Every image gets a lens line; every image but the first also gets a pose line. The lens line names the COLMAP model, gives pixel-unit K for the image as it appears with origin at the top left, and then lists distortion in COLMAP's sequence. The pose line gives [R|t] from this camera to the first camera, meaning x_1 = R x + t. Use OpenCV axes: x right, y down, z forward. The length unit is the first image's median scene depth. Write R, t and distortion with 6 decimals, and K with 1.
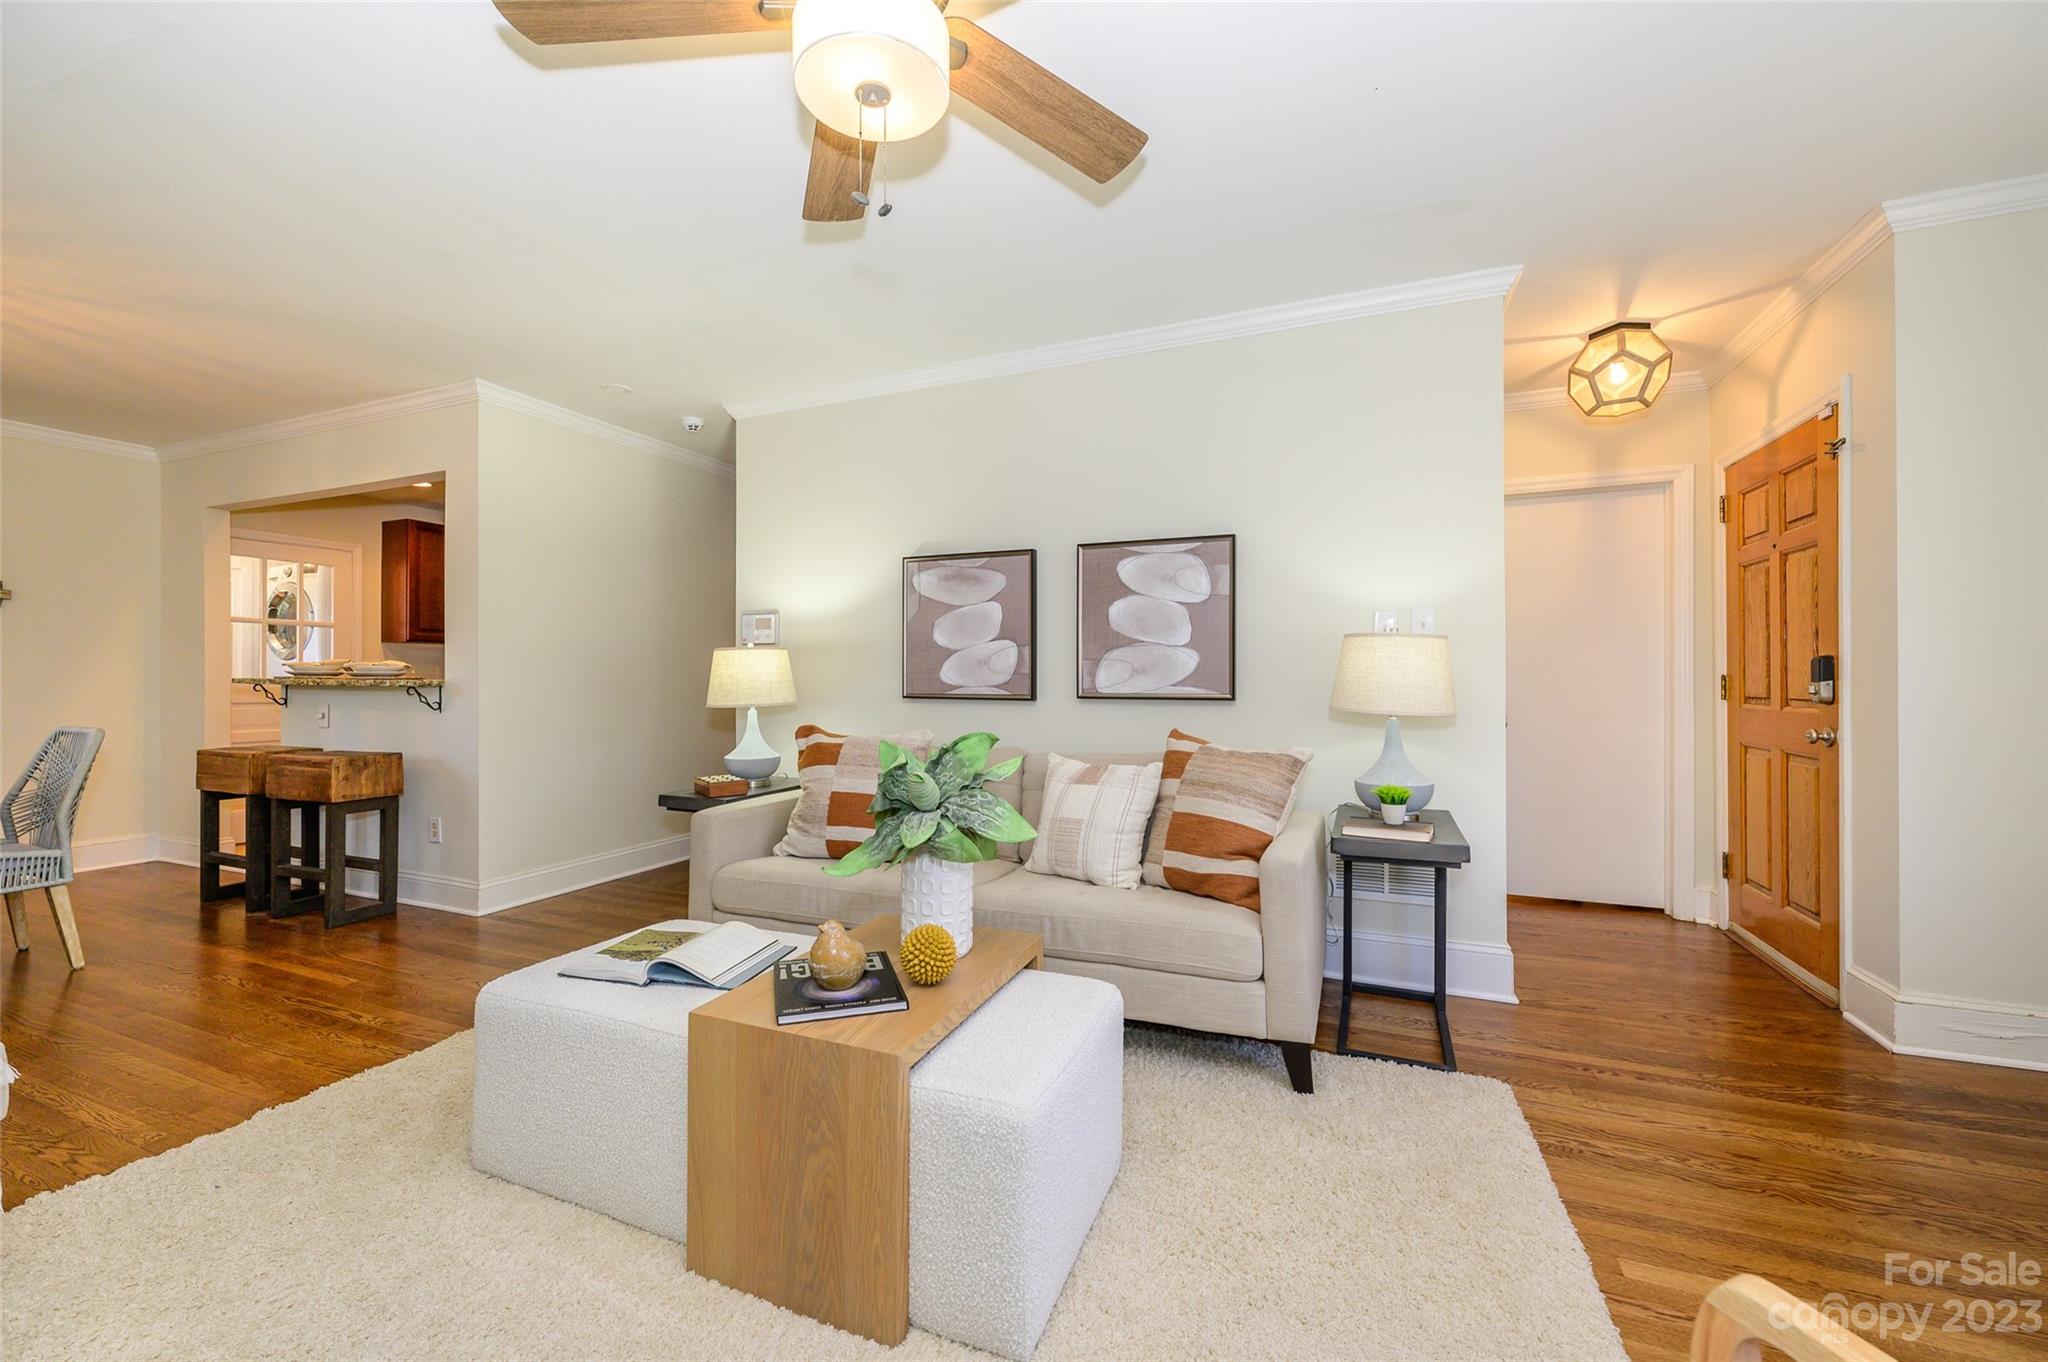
lens RADIAL K [[810.1, 0, 1018.5], [0, 810.1, 678.4], [0, 0, 1]] dist [-0.001846, 0.000672]
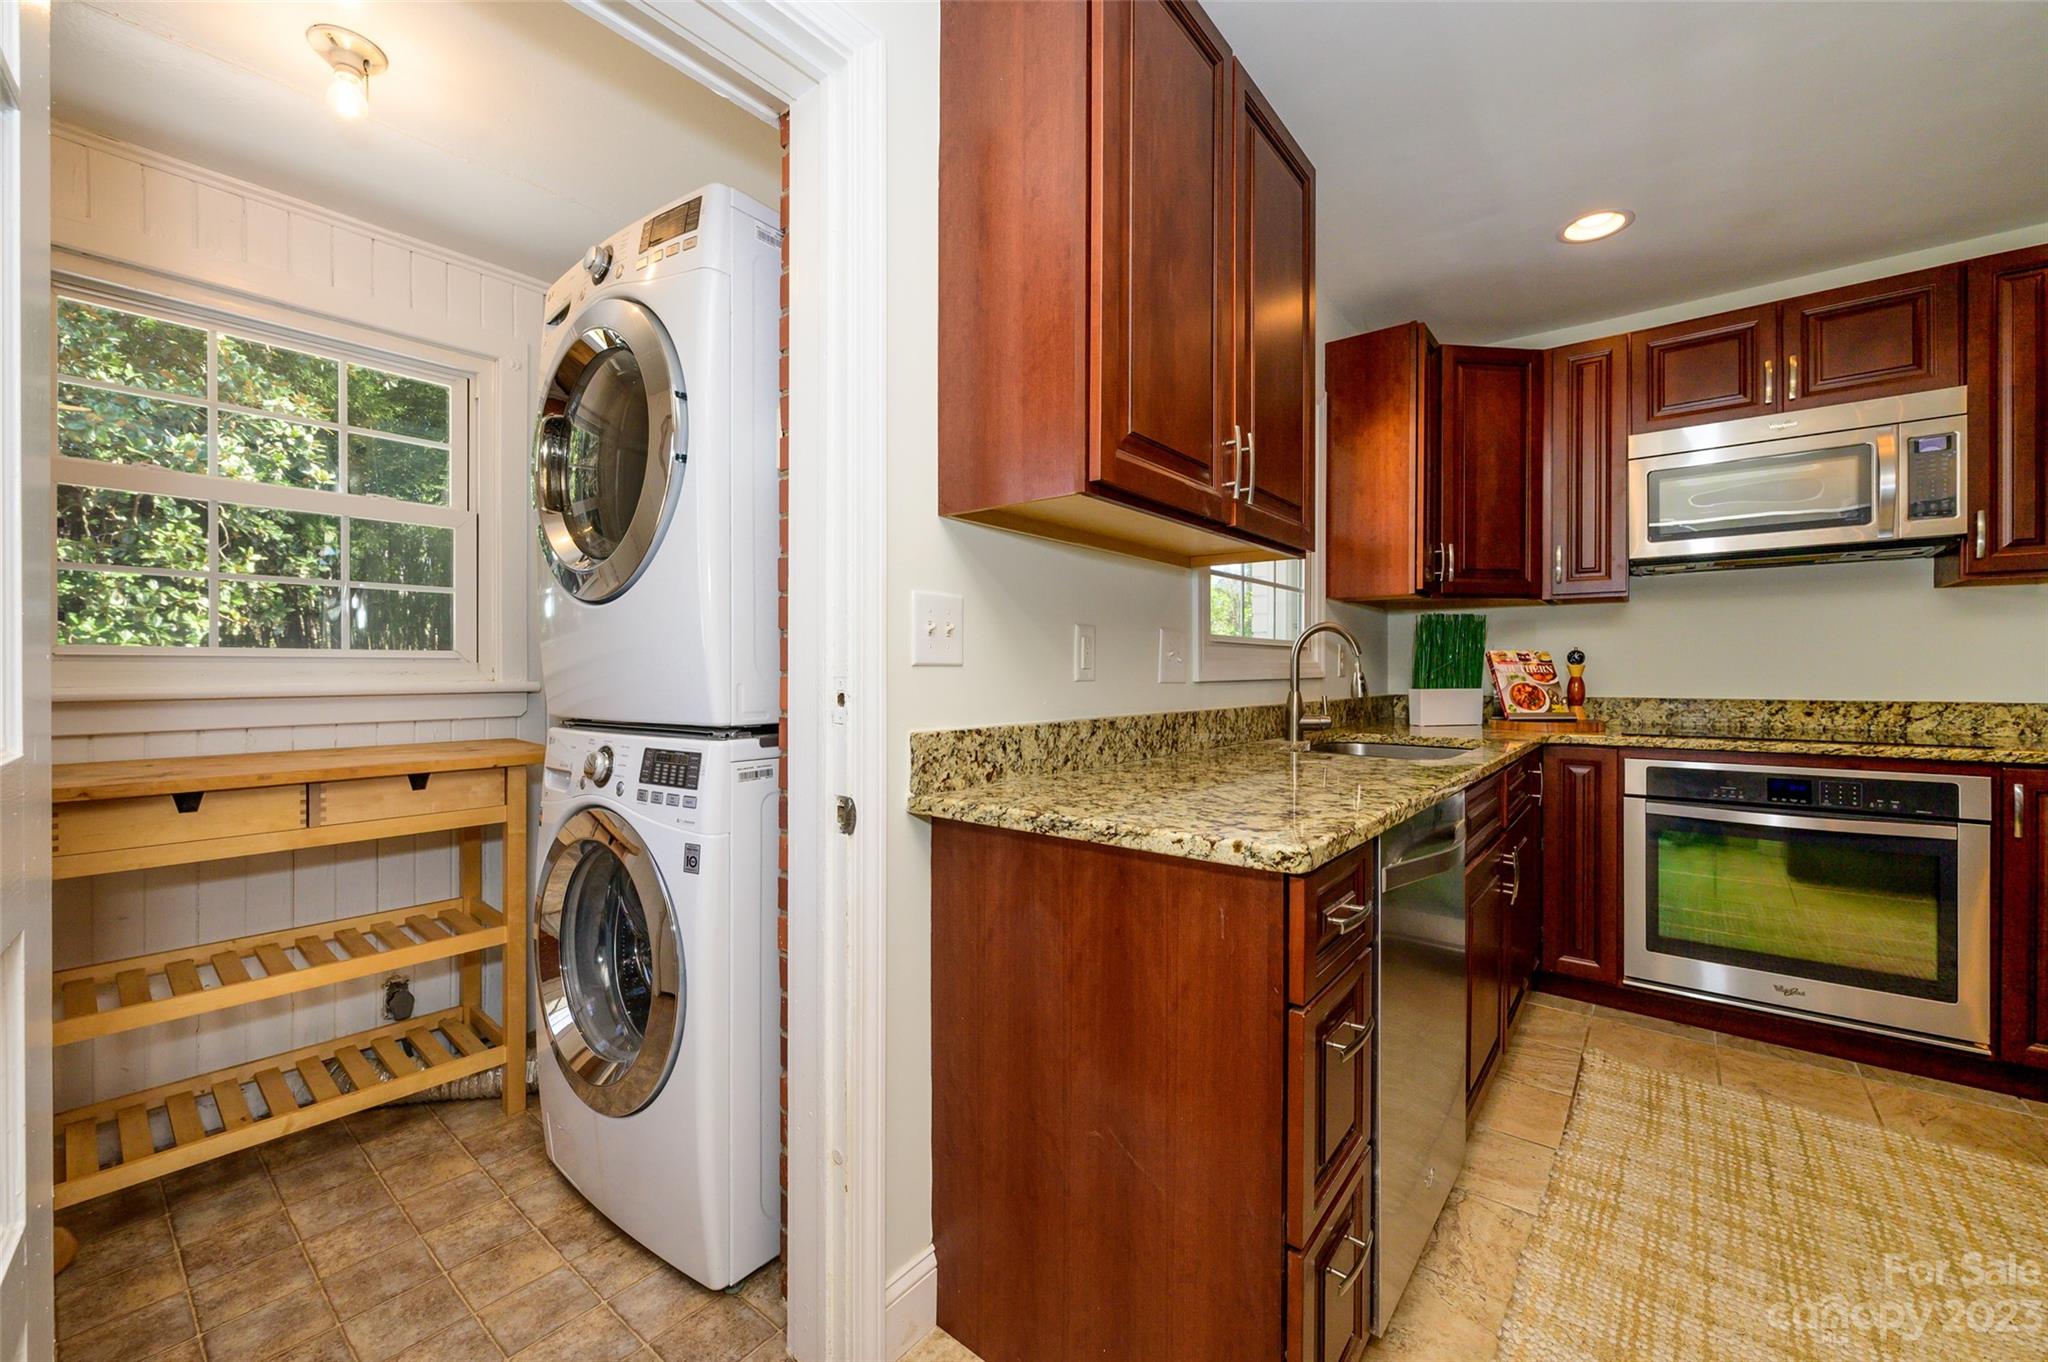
lens RADIAL K [[810.1, 0, 1023.4], [0, 810.1, 672.1], [0, 0, 1]] dist [-0.001846, 0.000672]
pose [[0.961799, 0.004618, -0.273717, -1.304363], [-0.001785, 0.999942, 0.010598, -0.005742], [0.273751, -0.009704, 0.961752, 1.466968]]
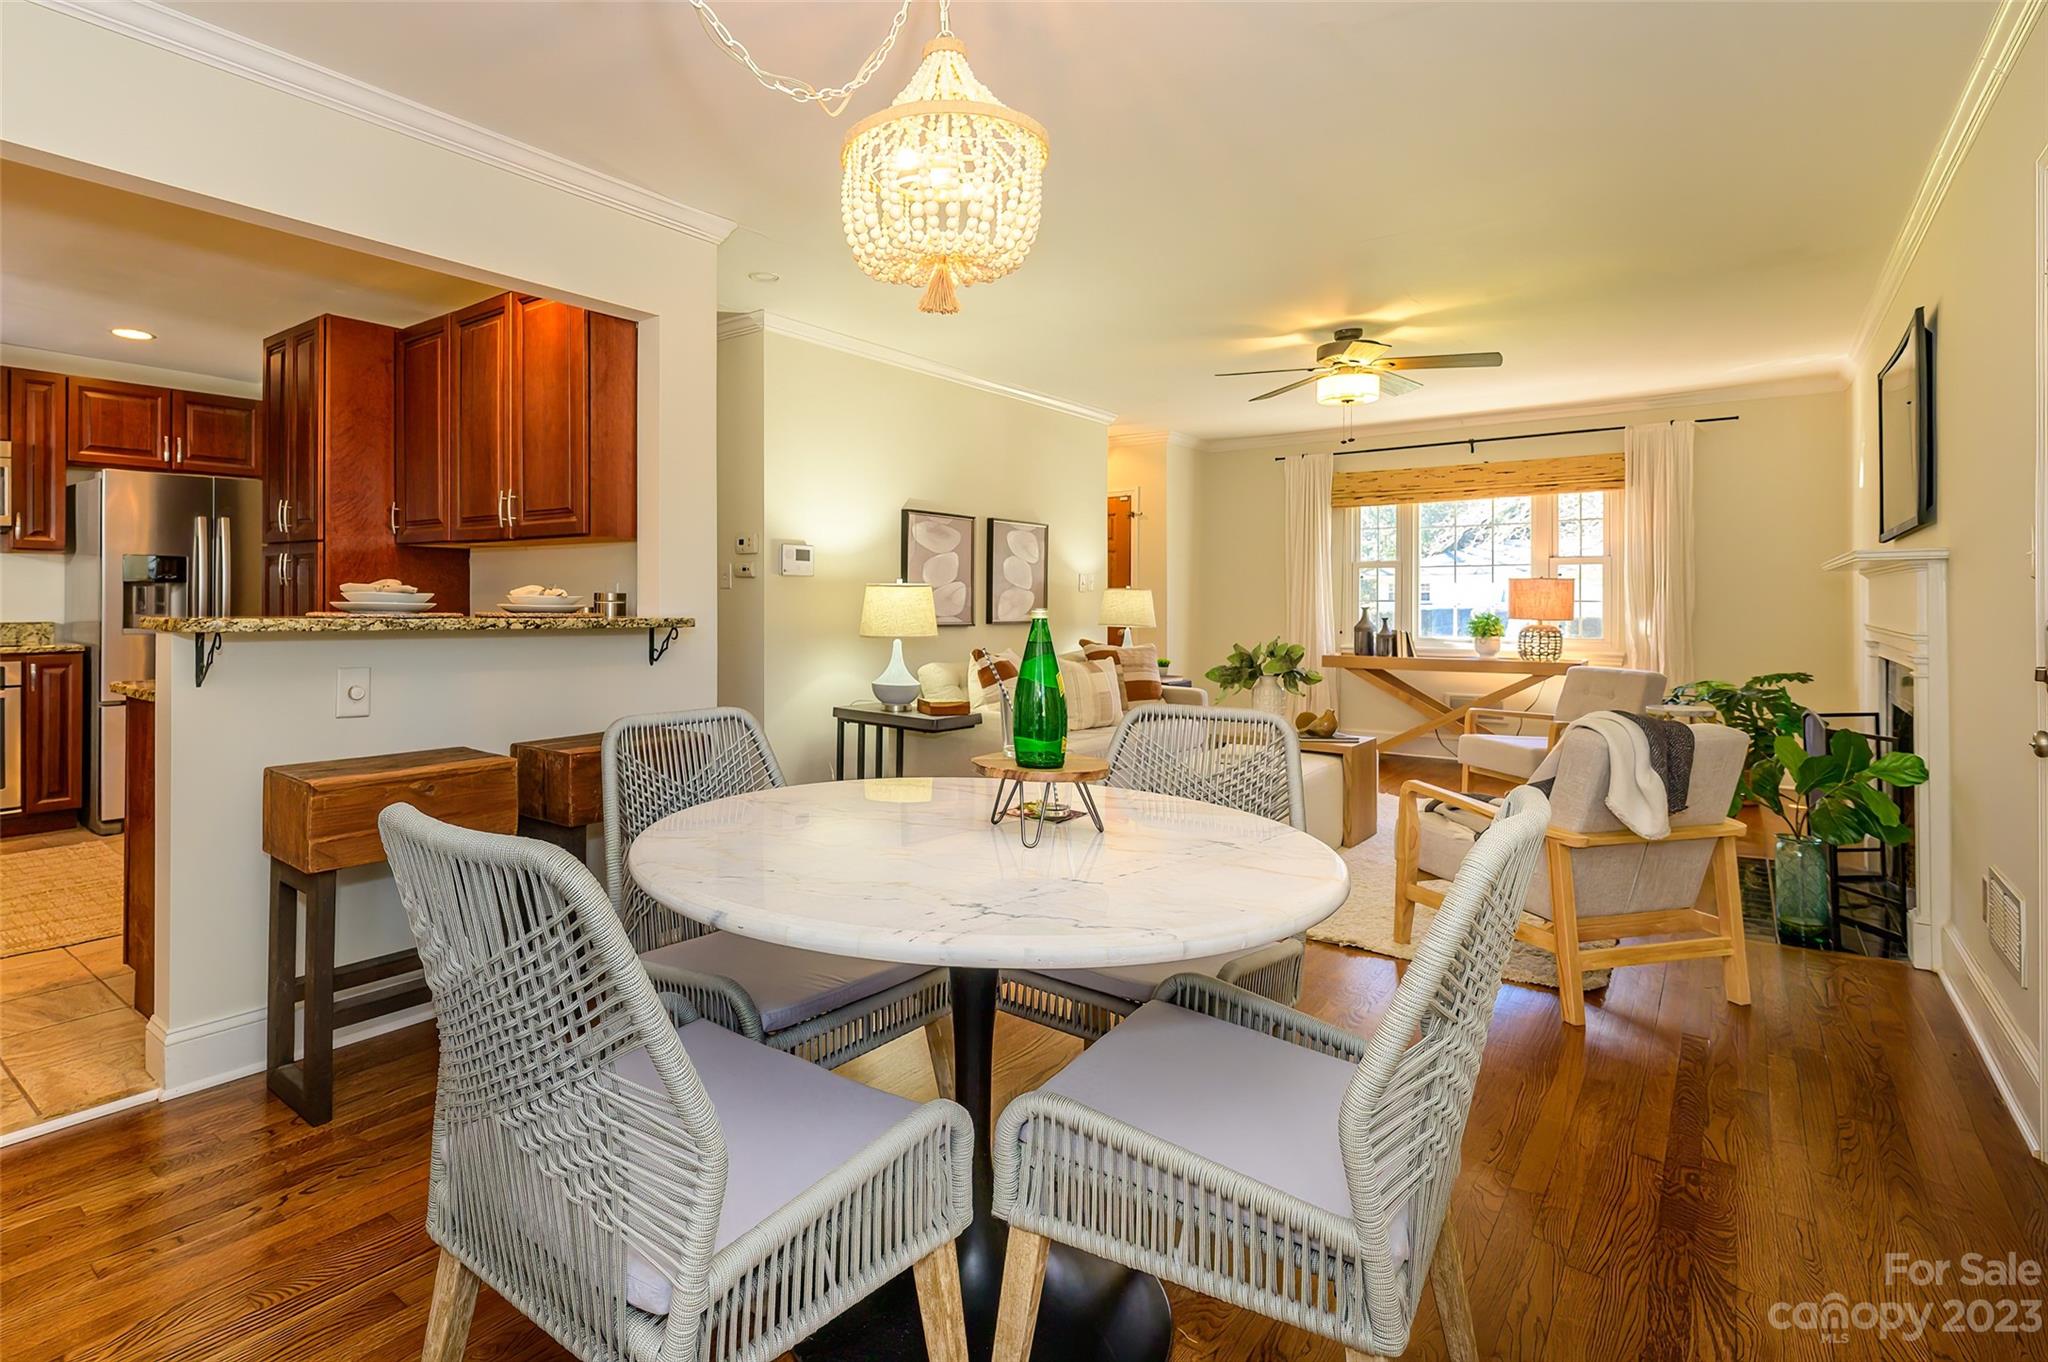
lens RADIAL K [[1018.4, 0, 871.9], [0, 1018.4, 598.4], [0, 0, 1]] dist [0.001379, 0.000056]
pose [[0.302906, 0.003657, 0.953014, -1.779942], [-0.008151, 0.999966, -0.001247, -0.017369], [-0.952986, -0.007390, 0.302925, 0.665629]]
